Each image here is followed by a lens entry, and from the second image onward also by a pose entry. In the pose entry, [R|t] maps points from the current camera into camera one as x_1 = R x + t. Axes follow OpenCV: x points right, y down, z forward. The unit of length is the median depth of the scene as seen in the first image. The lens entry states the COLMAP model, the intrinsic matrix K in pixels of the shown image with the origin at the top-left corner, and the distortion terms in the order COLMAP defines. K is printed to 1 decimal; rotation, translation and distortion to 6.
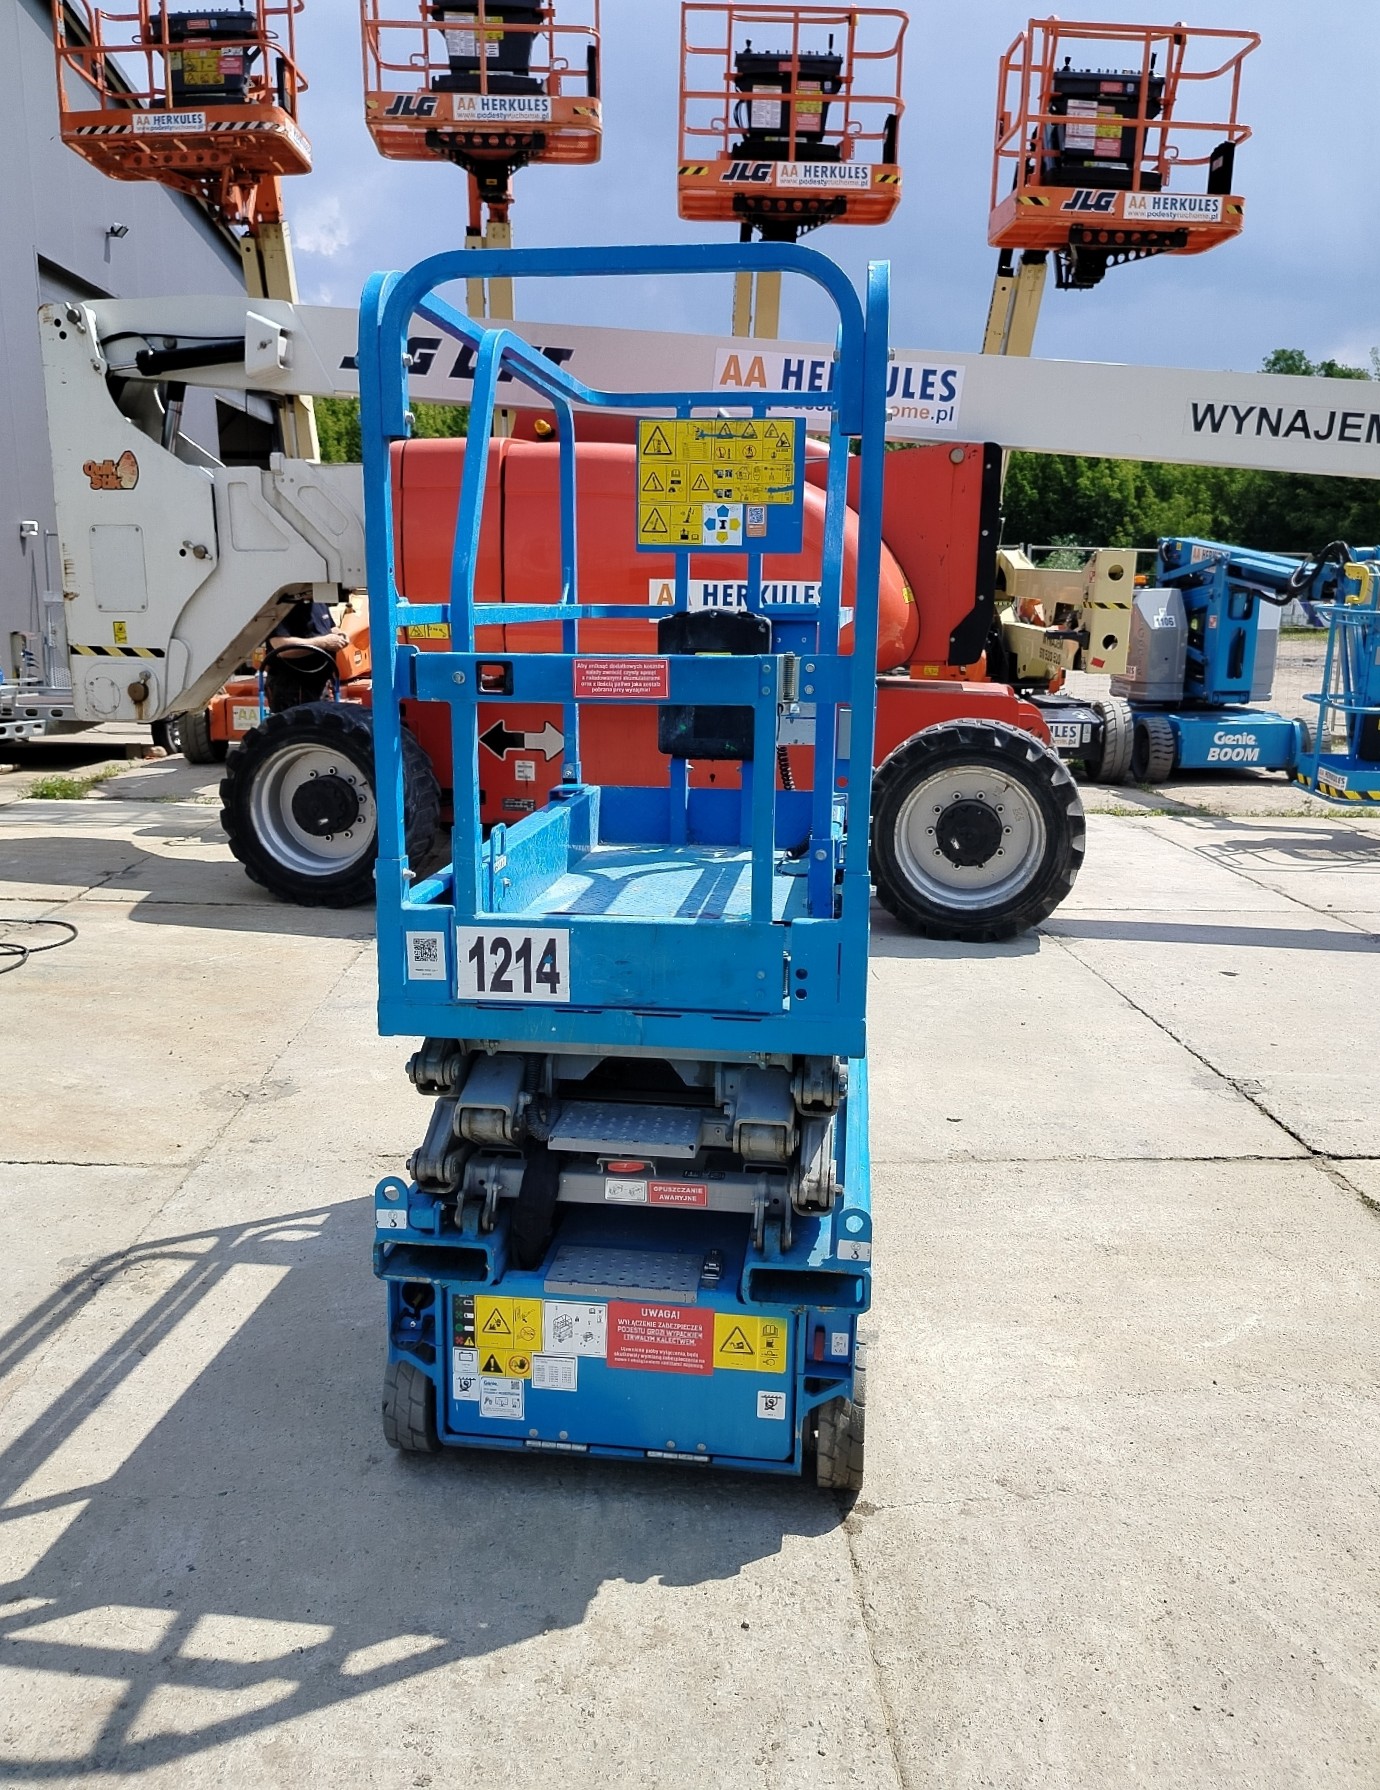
lens RADIAL K [[1362.1, 0, 690.0], [0, 1362.1, 895.0], [0, 0, 1]] dist [-0.000742, 0.002206]
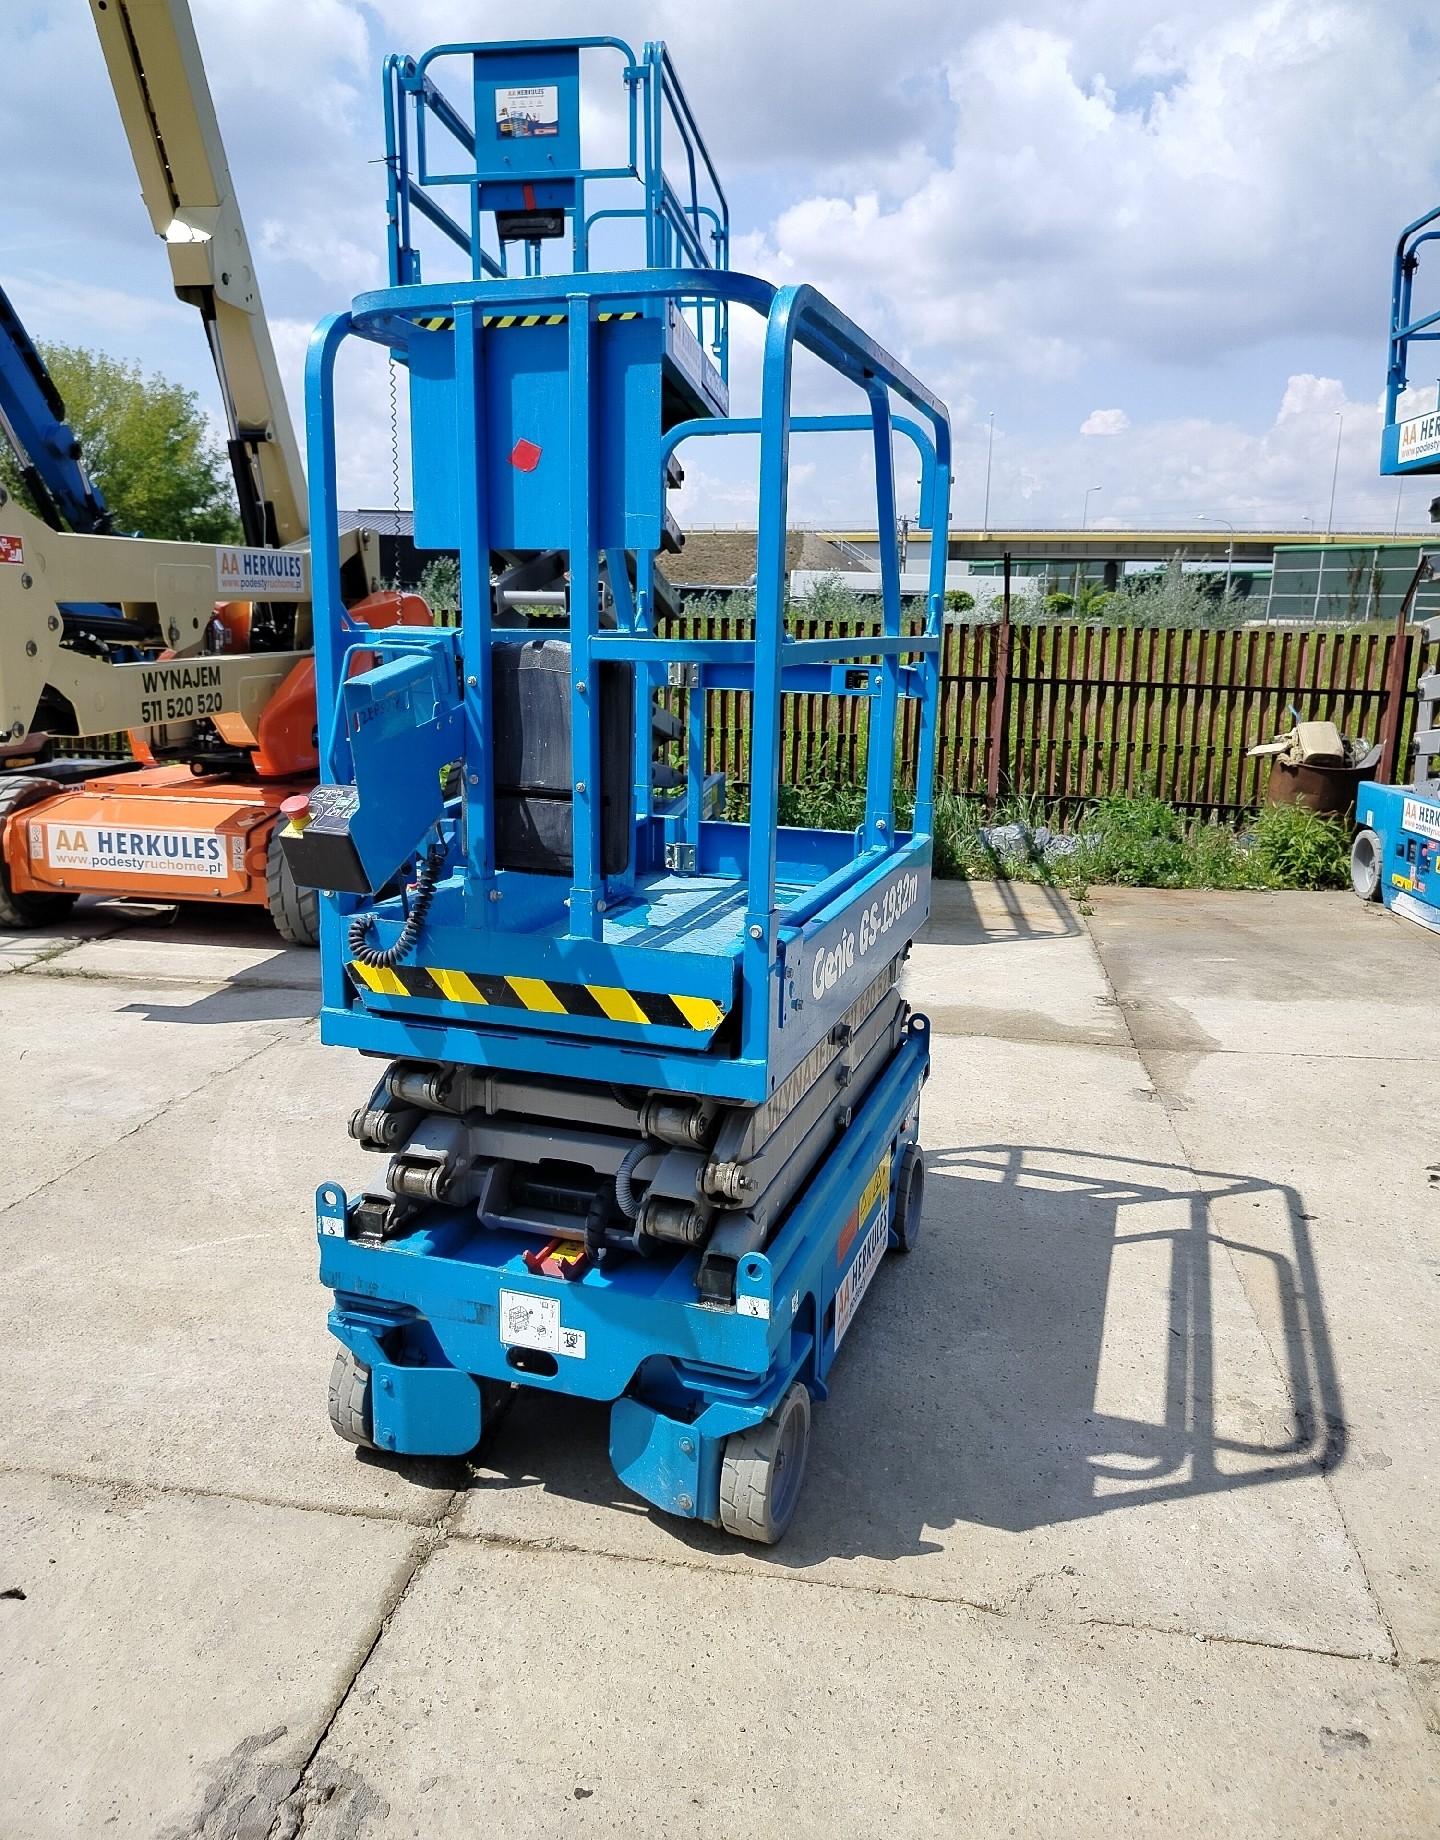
lens RADIAL K [[1353.4, 0, 724.6], [0, 1353.4, 898.8], [0, 0, 1]] dist [0.053203, -0.073316]
pose [[-0.979878, -0.072286, 0.186049, -0.219379], [0.010054, 0.913059, 0.407704, -0.418301], [-0.199345, 0.401371, -0.893959, 1.853755]]
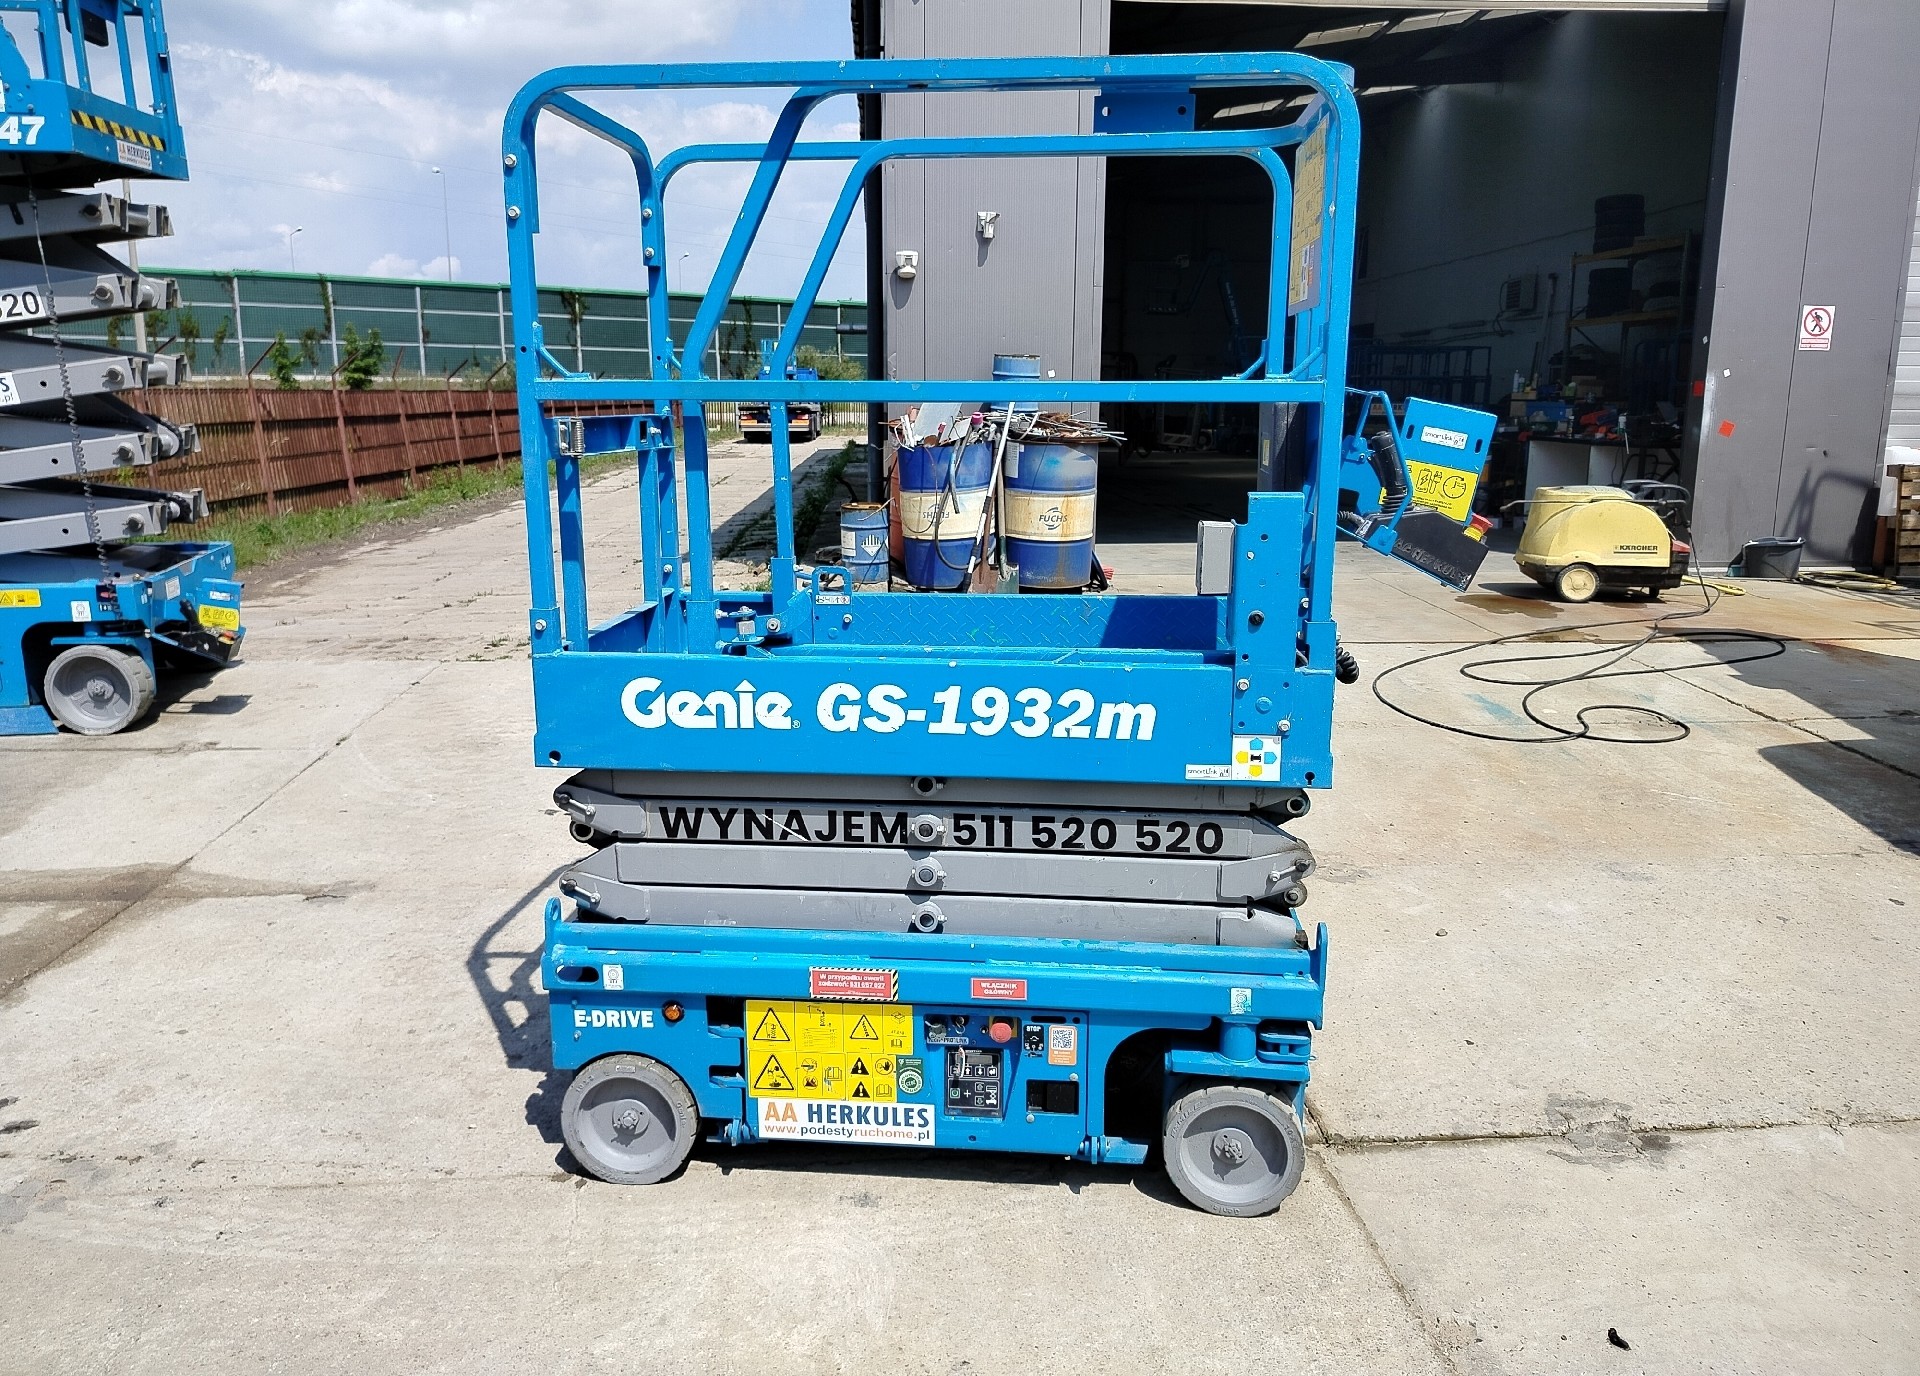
lens RADIAL K [[1404.5, 0, 960.0], [0, 1404.5, 688.0], [0, 0, 1]] dist [0.001329, 0.001108]
pose [[0.020086, 0.212211, -0.977017, 0.963742], [-0.211453, 0.956011, 0.203301, -0.199184], [0.977182, 0.202510, 0.064075, 0.933968]]
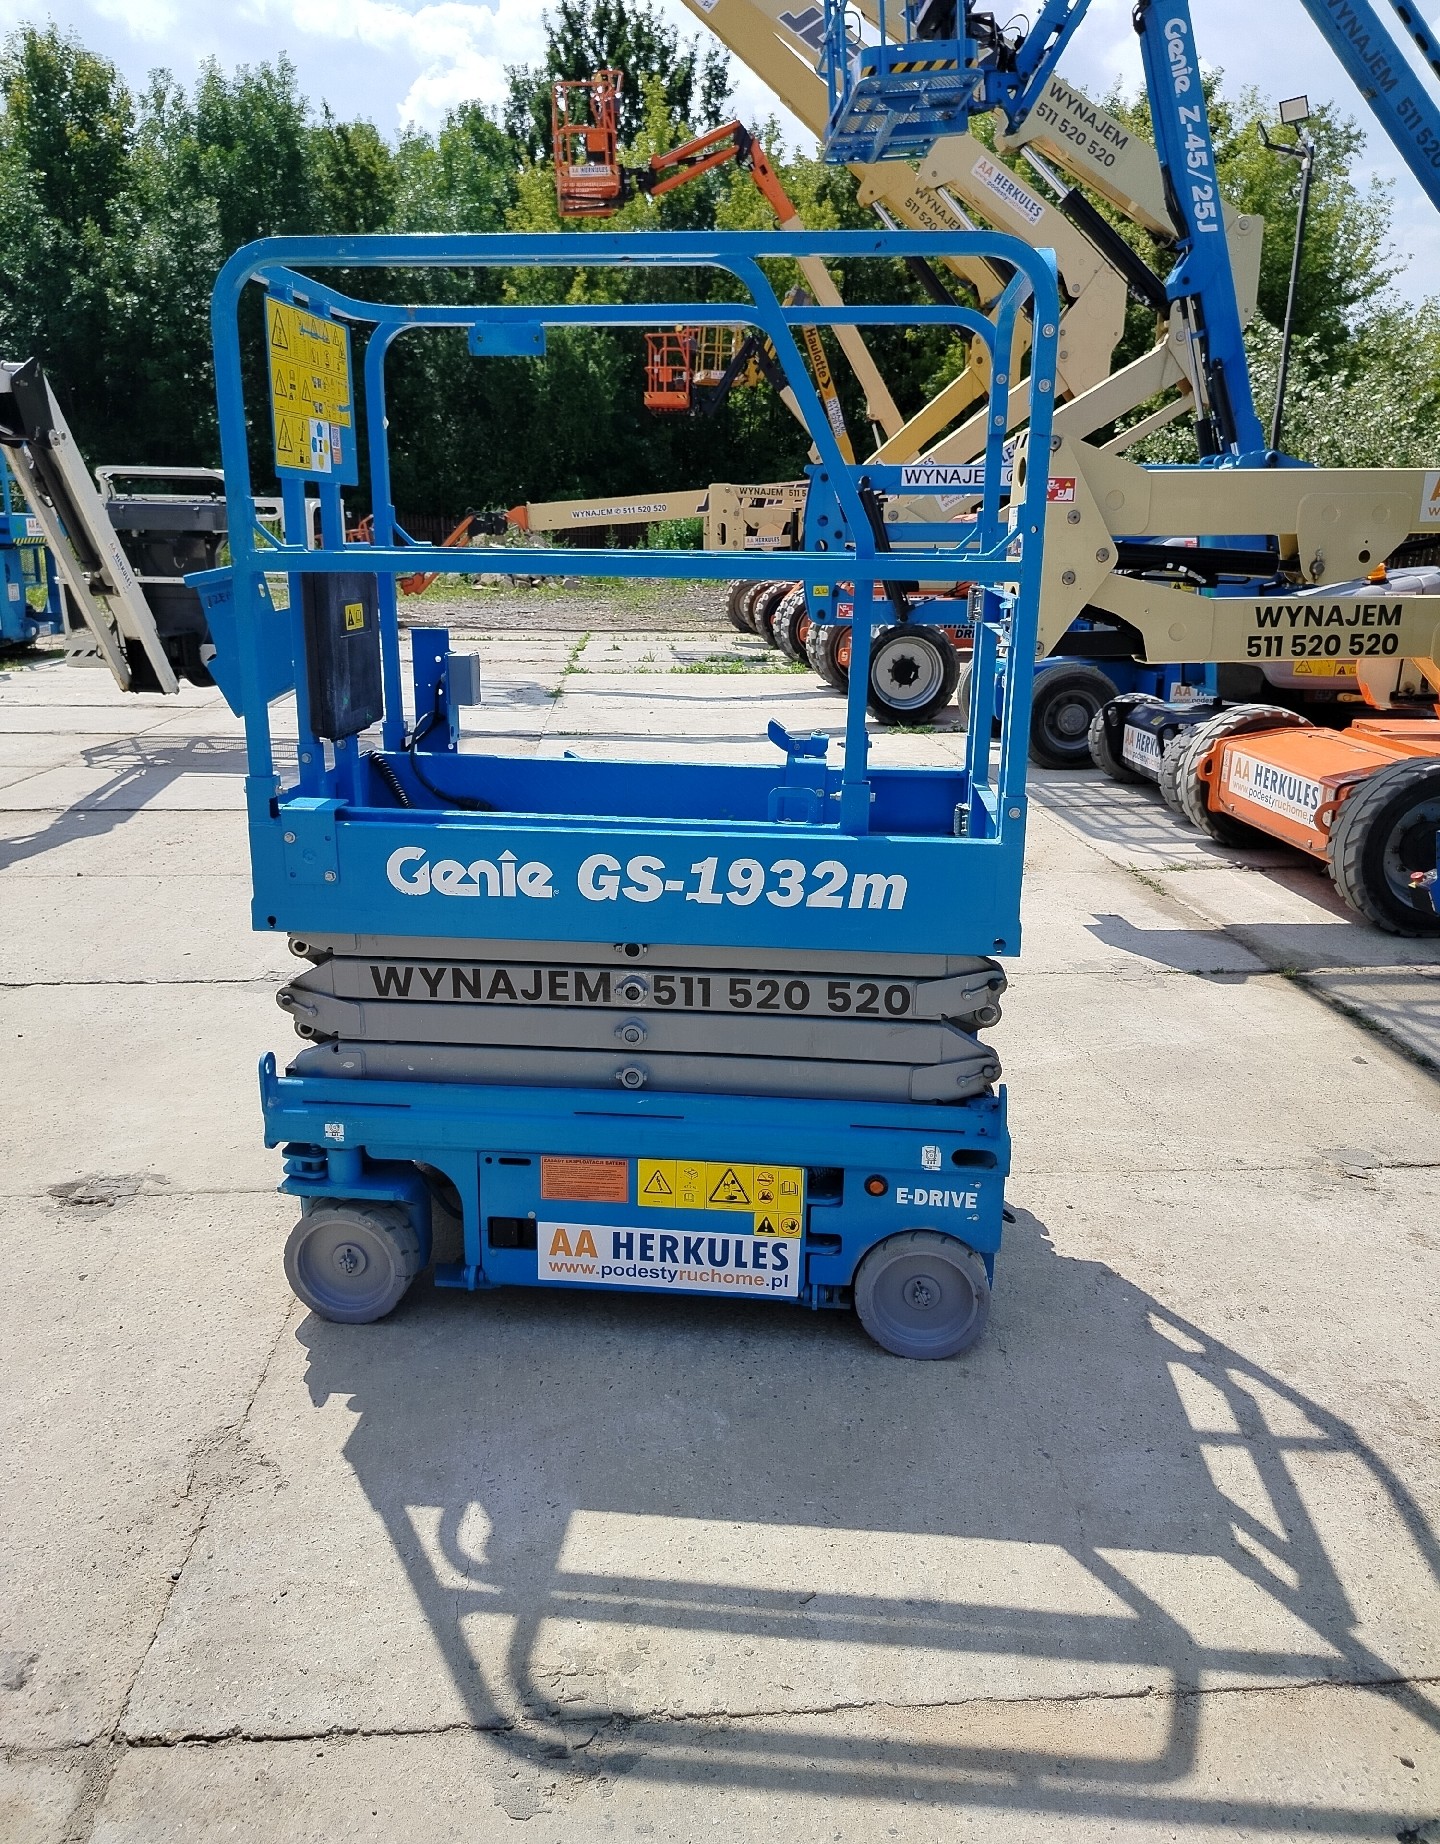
lens RADIAL K [[1356.4, 0, 724.6], [0, 1356.4, 900.7], [0, 0, 1]] dist [0.053203, -0.073316]
pose [[-0.033599, -0.277225, 0.960217, -0.978868], [0.205272, 0.938363, 0.278099, -0.228688], [-0.978128, 0.206449, 0.025378, 0.918473]]
